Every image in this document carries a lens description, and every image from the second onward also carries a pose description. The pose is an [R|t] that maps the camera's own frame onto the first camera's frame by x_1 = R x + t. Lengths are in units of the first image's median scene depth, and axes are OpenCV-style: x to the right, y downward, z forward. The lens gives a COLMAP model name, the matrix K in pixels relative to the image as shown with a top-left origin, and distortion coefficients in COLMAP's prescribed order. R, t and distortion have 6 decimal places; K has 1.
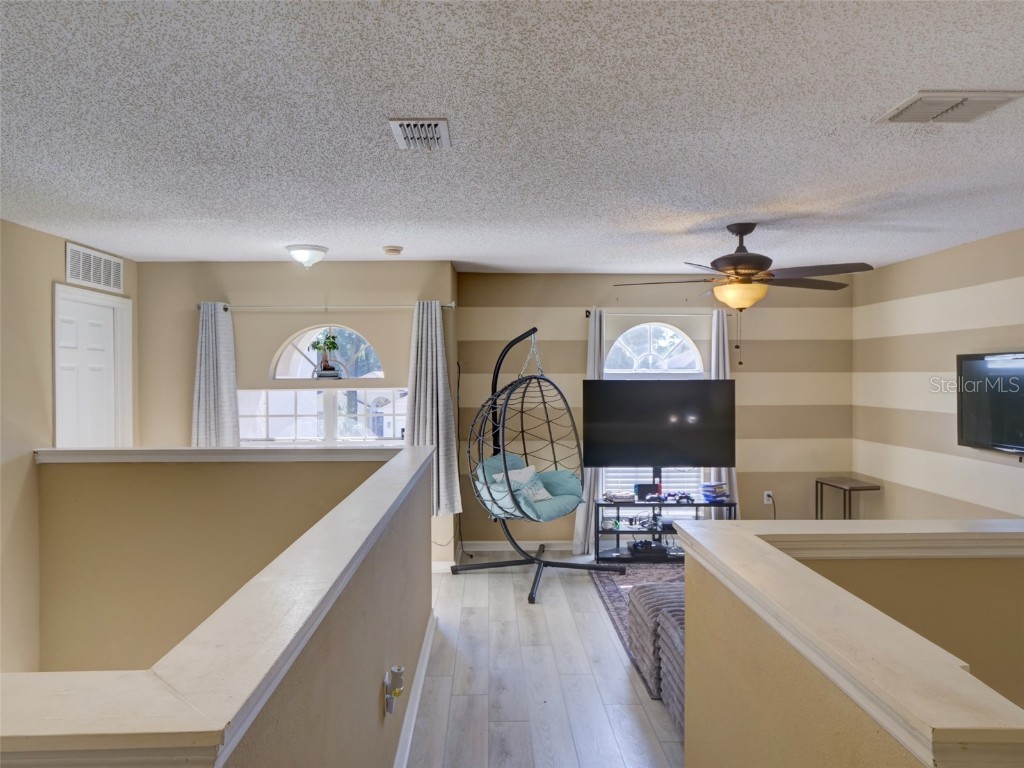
lens RADIAL K [[666.4, 0, 512.0], [0, 666.4, 384.0], [0, 0, 1]] dist [-0.001848, -0.000410]
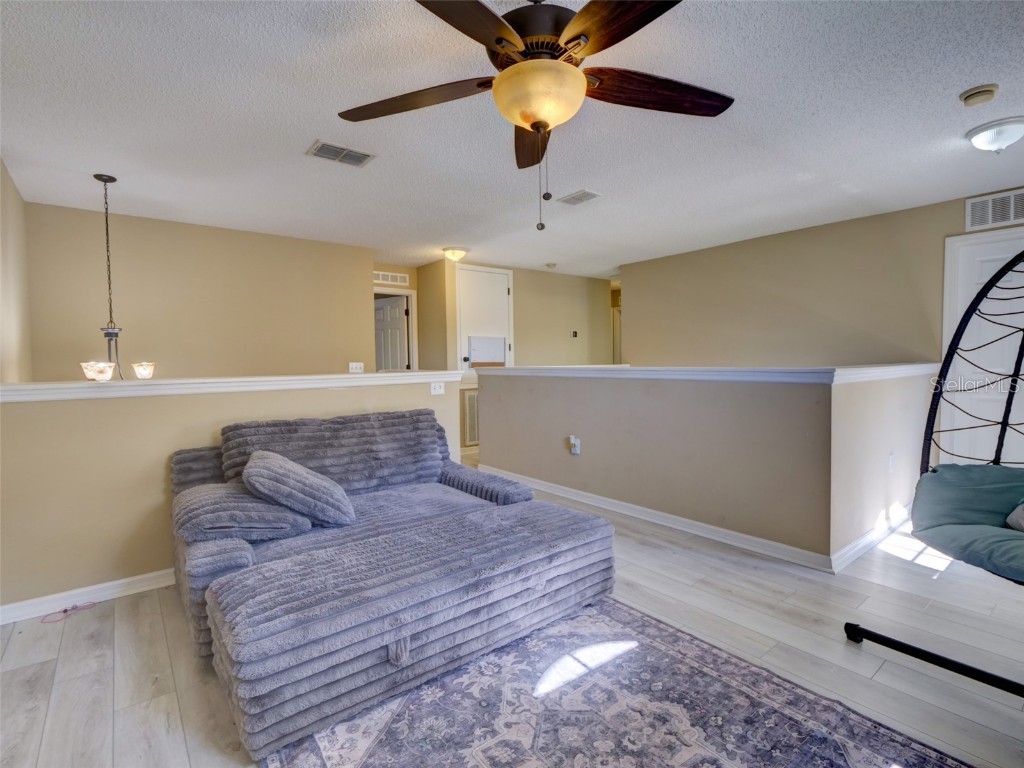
lens RADIAL K [[499.2, 0, 512.0], [0, 499.2, 384.0], [0, 0, 1]] dist [-0.012078, -0.000706]
pose [[-0.801812, 0.043836, -0.595966, 0.457408], [0.010233, 0.998167, 0.059653, 0.054391], [0.597489, 0.041732, -0.800791, 0.984434]]
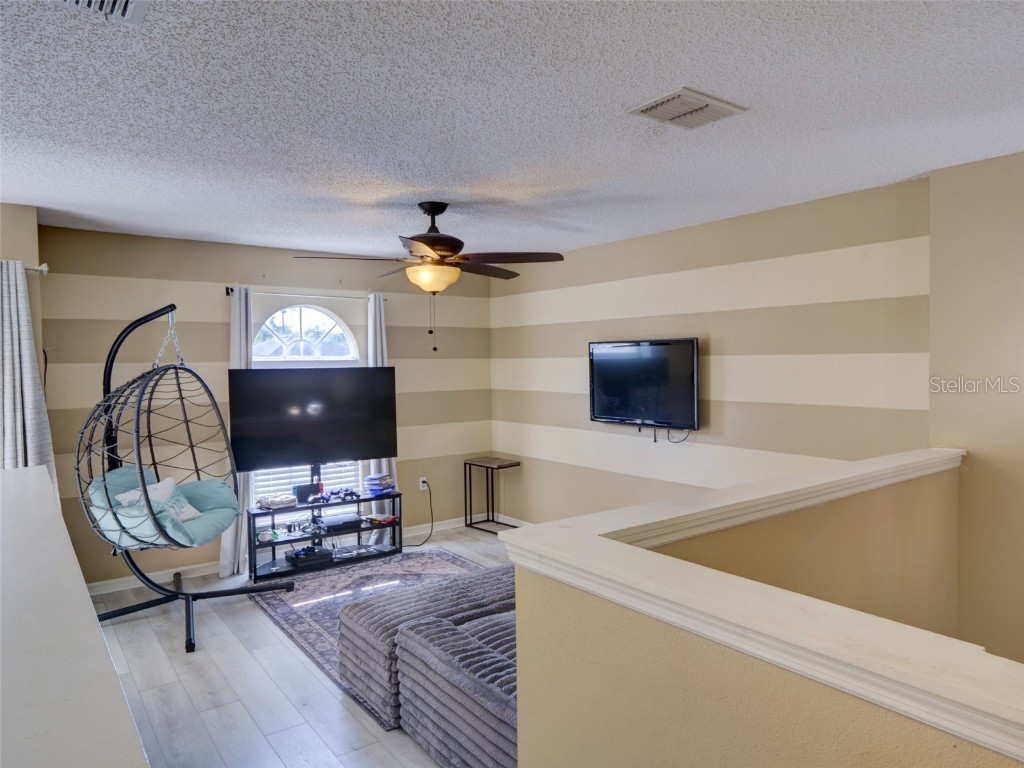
lens RADIAL K [[666.4, 0, 512.0], [0, 666.4, 384.0], [0, 0, 1]] dist [-0.001848, -0.000410]
pose [[0.819918, -0.027705, 0.571811, -0.085257], [0.017664, 0.999577, 0.023102, -0.000947], [-0.572209, -0.008842, 0.820060, 0.112054]]
